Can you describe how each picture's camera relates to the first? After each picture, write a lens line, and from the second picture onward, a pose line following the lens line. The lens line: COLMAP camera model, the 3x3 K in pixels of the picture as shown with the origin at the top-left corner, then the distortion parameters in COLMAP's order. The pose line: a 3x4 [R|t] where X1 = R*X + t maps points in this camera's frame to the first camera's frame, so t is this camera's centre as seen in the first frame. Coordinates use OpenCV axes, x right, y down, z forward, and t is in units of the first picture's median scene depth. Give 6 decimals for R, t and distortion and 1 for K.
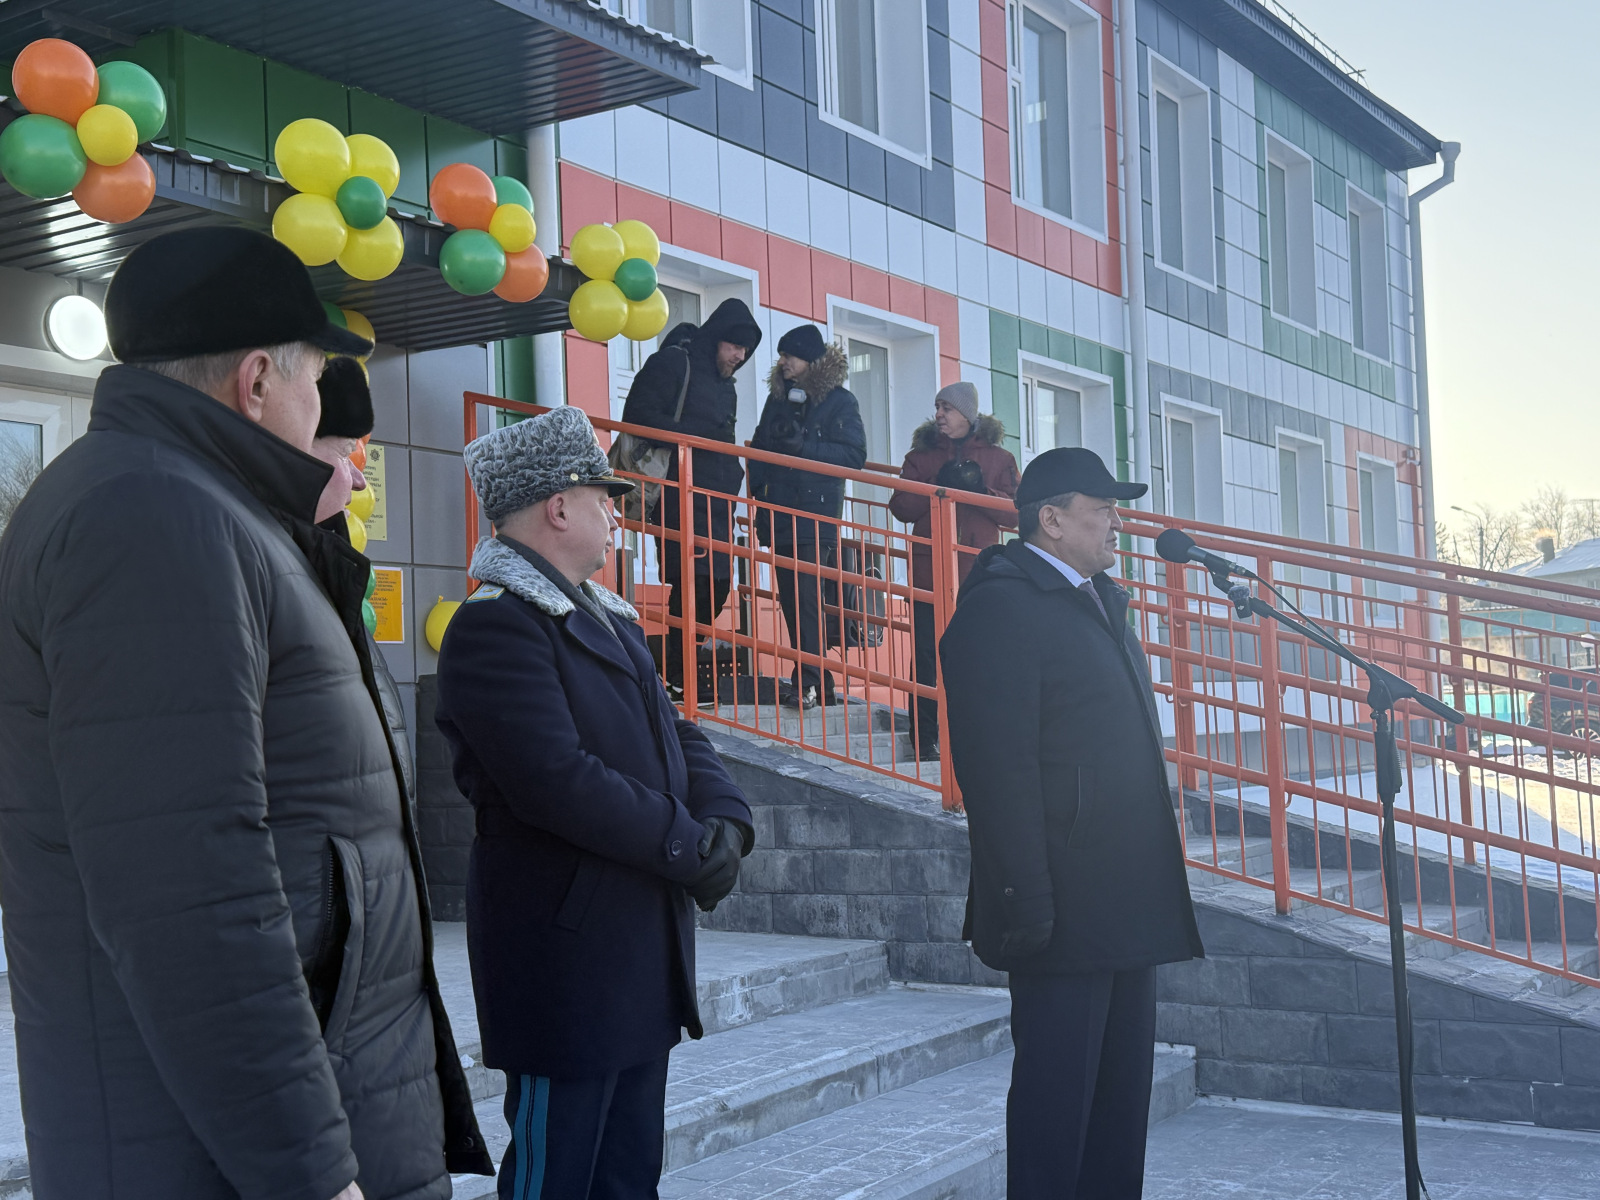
lens RADIAL K [[1848.5, 0, 800.0], [0, 1848.5, 600.0], [0, 0, 1]] dist [0.102964, 0.011055]
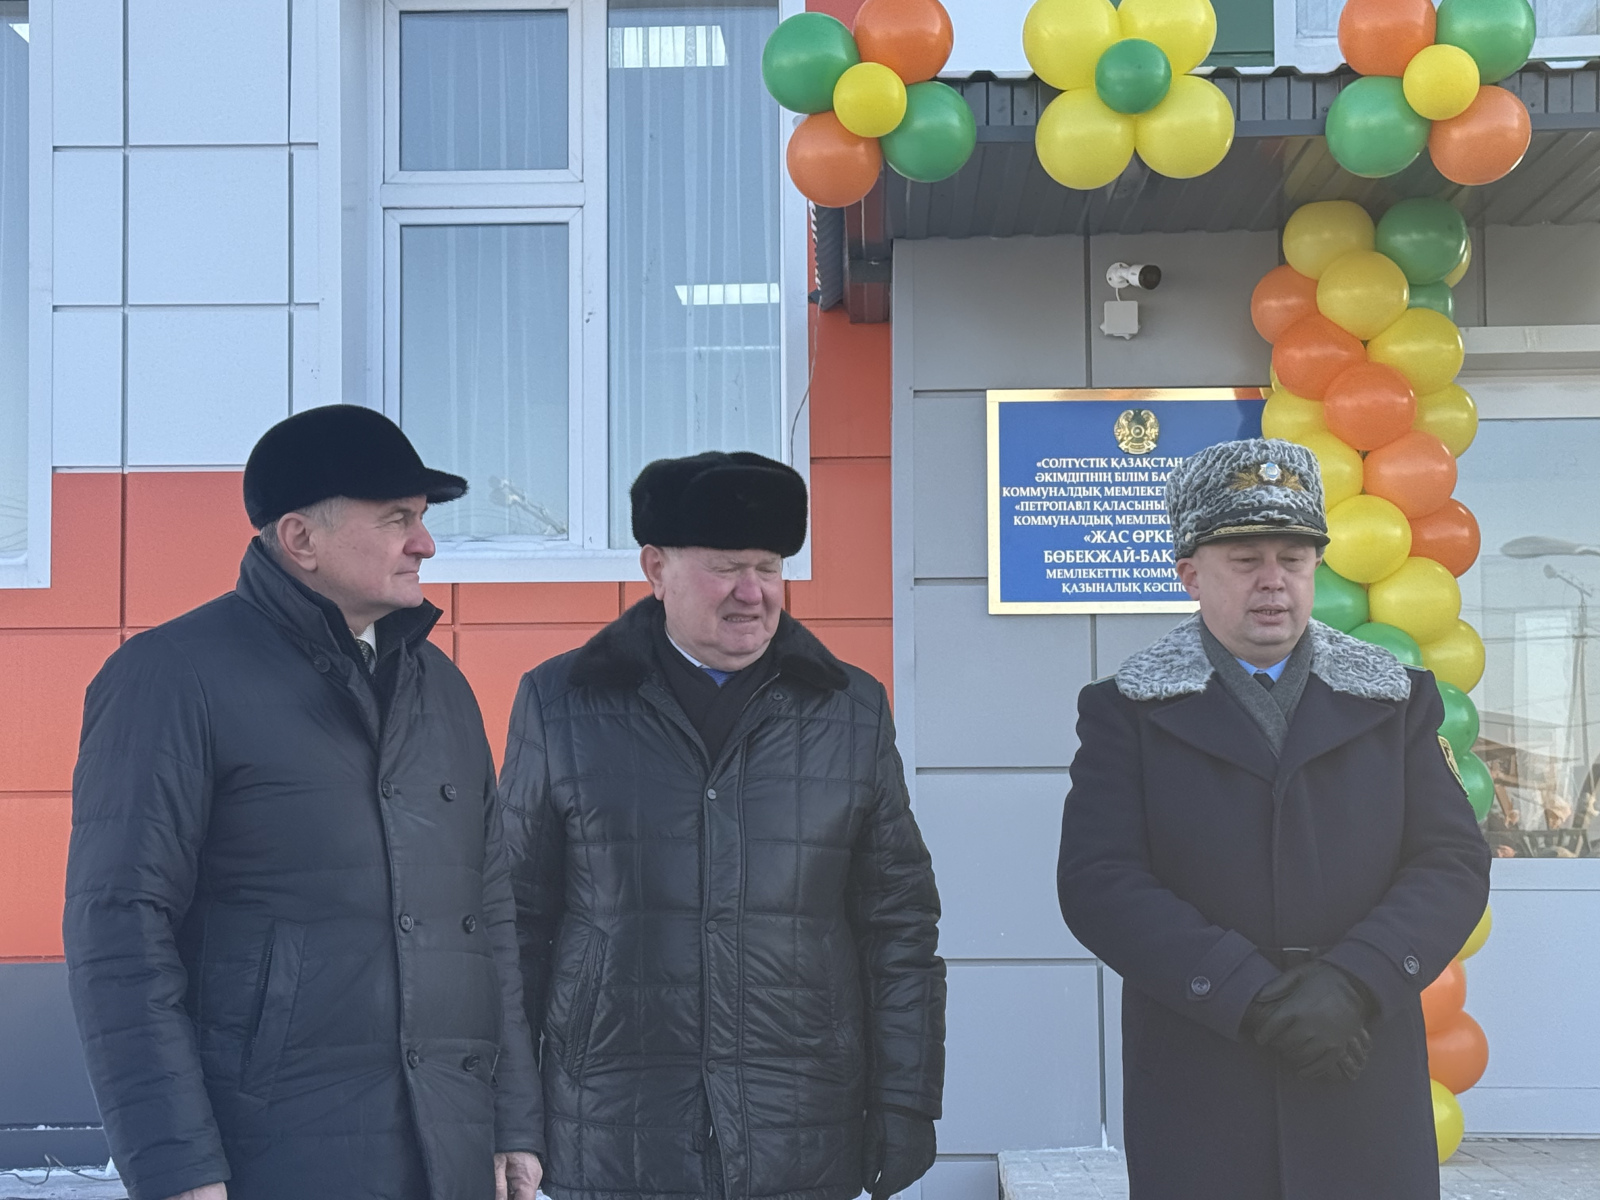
lens RADIAL K [[2907.4, 0, 800.0], [0, 2907.4, 600.0], [0, 0, 1]] dist [0.159942, -0.243680]
pose [[0.517002, -0.041072, -0.854998, 1.529874], [0.039881, 0.998919, -0.023870, -0.020645], [0.855055, -0.021757, 0.518081, 0.318245]]
